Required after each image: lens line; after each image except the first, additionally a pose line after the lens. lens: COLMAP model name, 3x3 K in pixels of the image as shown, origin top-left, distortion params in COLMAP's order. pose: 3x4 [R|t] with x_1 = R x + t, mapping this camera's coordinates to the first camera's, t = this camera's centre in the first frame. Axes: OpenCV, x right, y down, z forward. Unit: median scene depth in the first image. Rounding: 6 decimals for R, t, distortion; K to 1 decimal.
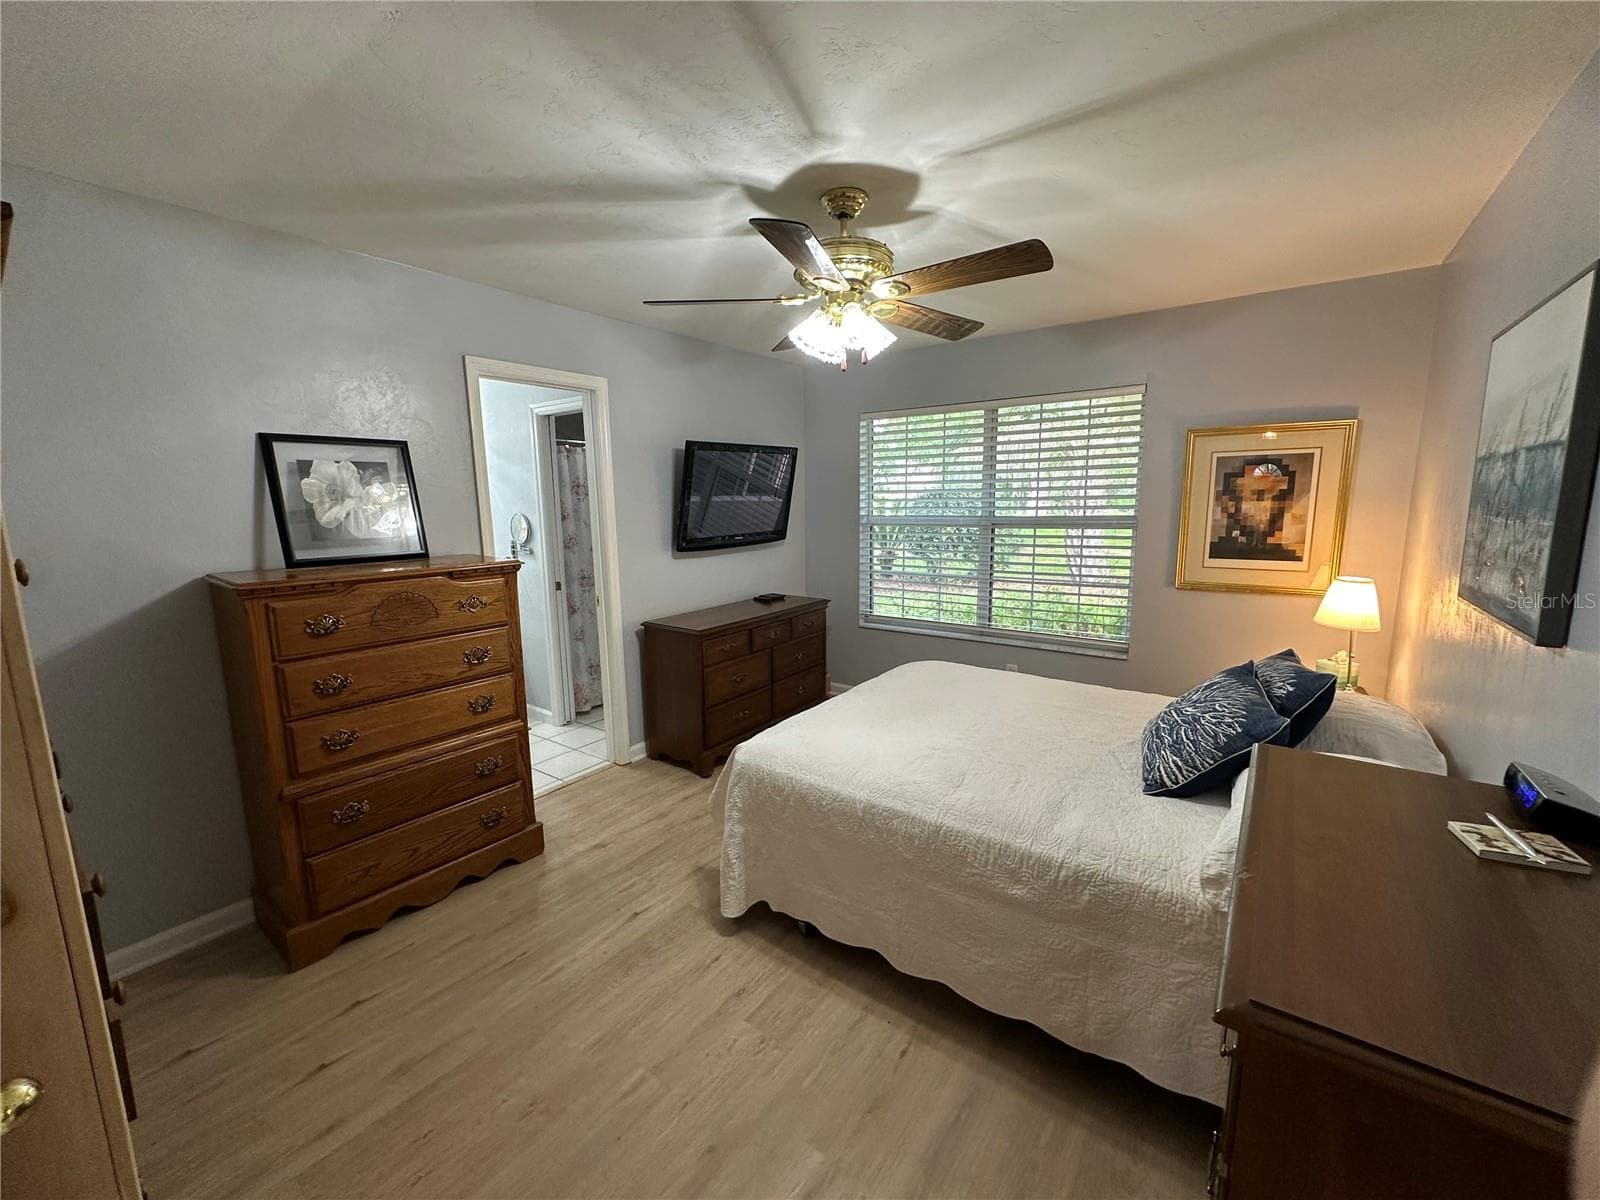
lens RADIAL K [[637.3, 0, 800.0], [0, 637.3, 600.0], [0, 0, 1]] dist [-0.005881, -0.000217]
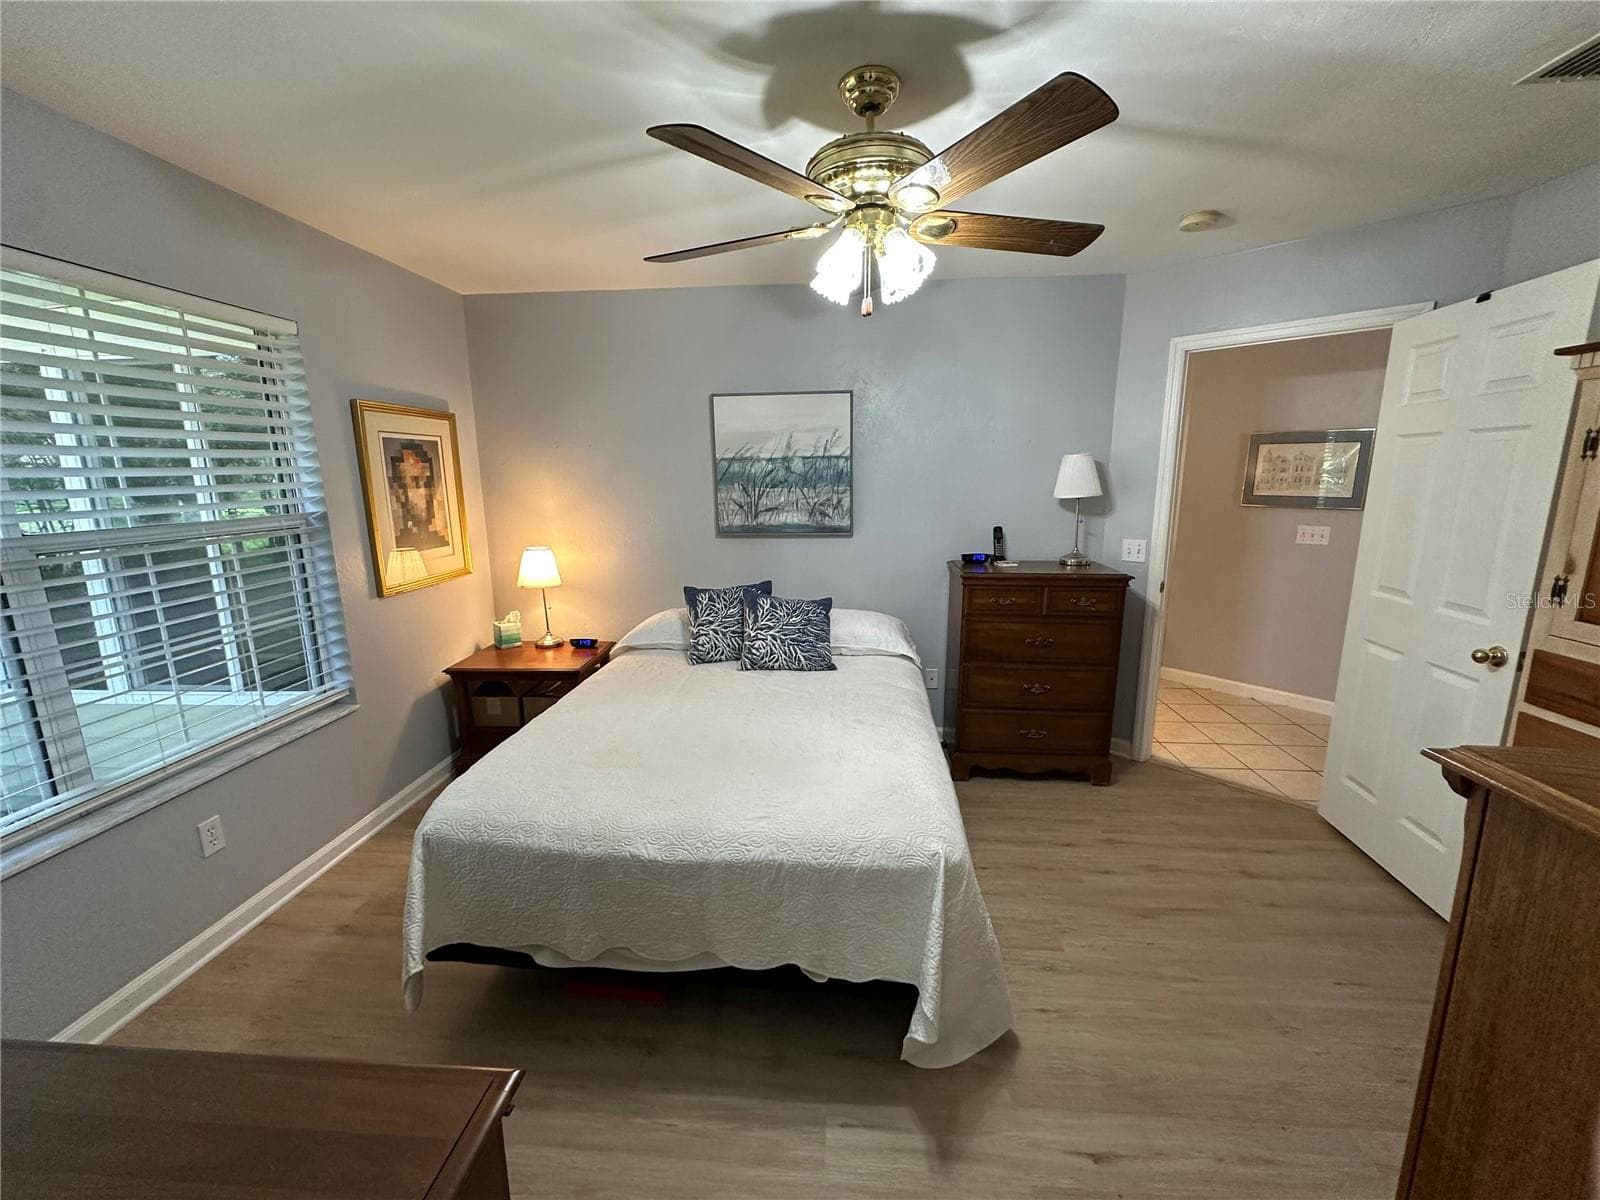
lens RADIAL K [[637.3, 0, 800.0], [0, 637.3, 600.0], [0, 0, 1]] dist [-0.005881, -0.000217]
pose [[-0.528707, -0.149342, 0.835563, -0.403566], [0.149048, 0.952770, 0.264602, -0.166726], [-0.835616, 0.264436, -0.481477, 1.048017]]
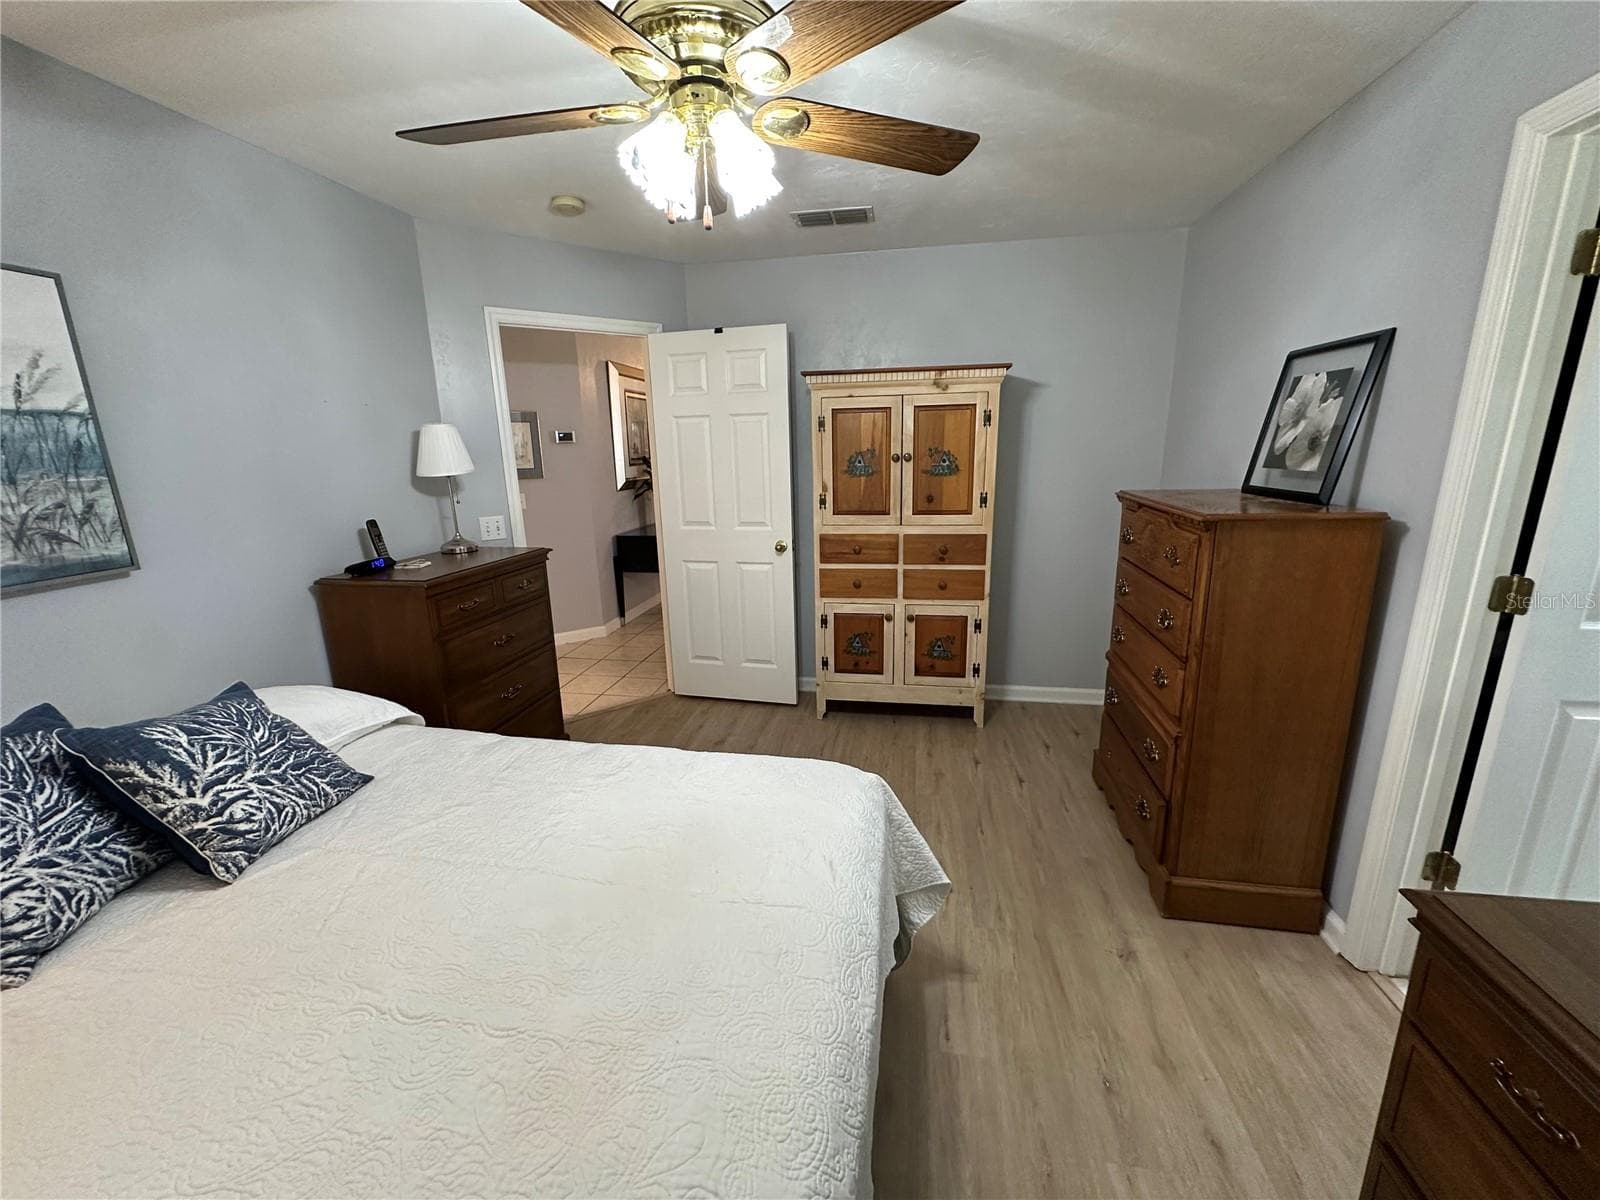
lens RADIAL K [[637.3, 0, 800.0], [0, 637.3, 600.0], [0, 0, 1]] dist [-0.005881, -0.000217]
pose [[-0.894056, 0.136418, -0.426678, 0.205191], [-0.039864, 0.924493, 0.379110, -0.179444], [0.446178, 0.355955, -0.821110, 1.140215]]
